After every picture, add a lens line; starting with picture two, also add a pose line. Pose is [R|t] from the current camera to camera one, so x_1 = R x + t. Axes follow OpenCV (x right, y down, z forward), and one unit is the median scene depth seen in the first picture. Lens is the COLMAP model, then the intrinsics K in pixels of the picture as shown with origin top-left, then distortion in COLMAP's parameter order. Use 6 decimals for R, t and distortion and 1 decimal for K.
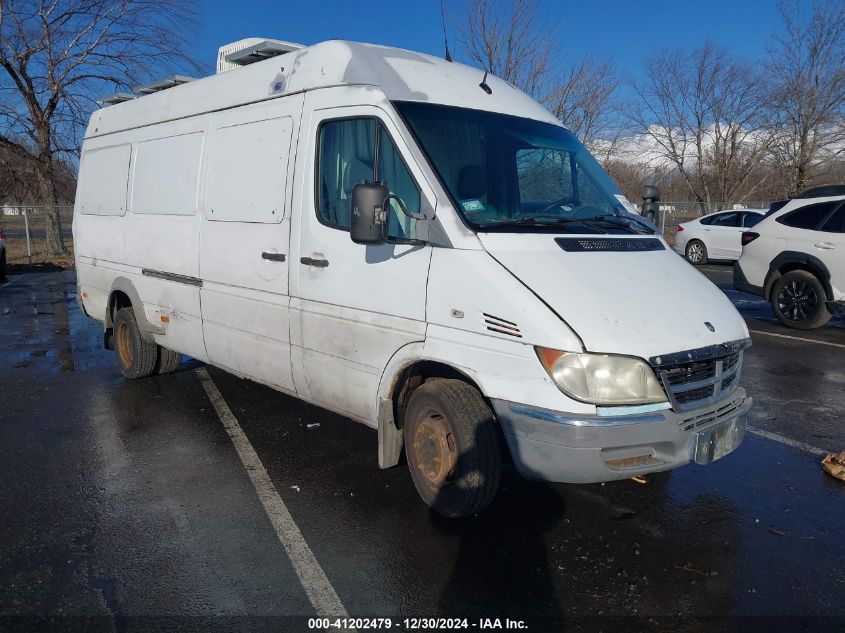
lens RADIAL K [[692.4, 0, 426.3], [0, 692.4, 309.6], [0, 0, 1]] dist [0.084221, -0.024716]
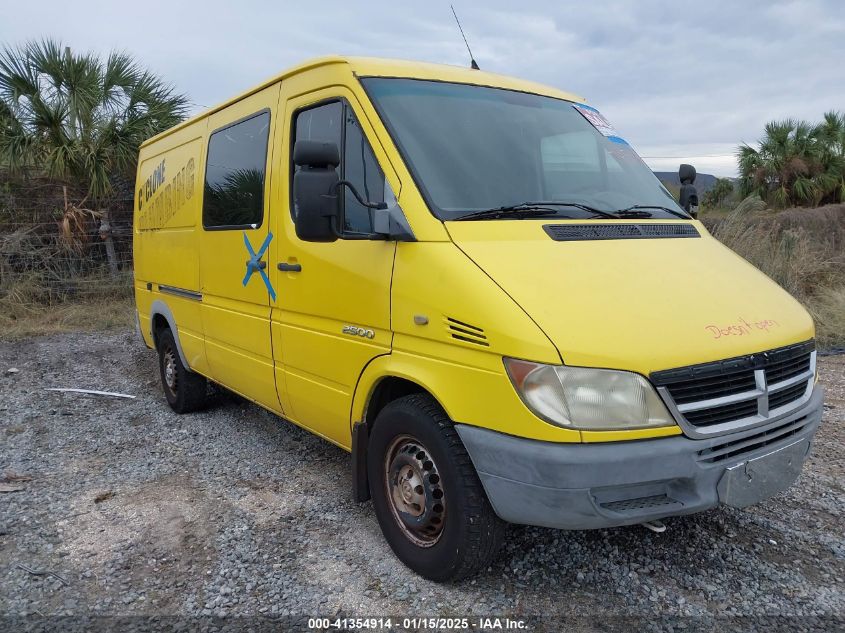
lens RADIAL K [[692.4, 0, 426.2], [0, 692.4, 311.6], [0, 0, 1]] dist [0.084221, -0.024716]
pose [[0.990828, -0.027955, -0.132207, 0.143820], [0.025295, 0.999443, -0.021758, 0.013208], [0.132742, 0.018214, 0.990983, 0.156806]]
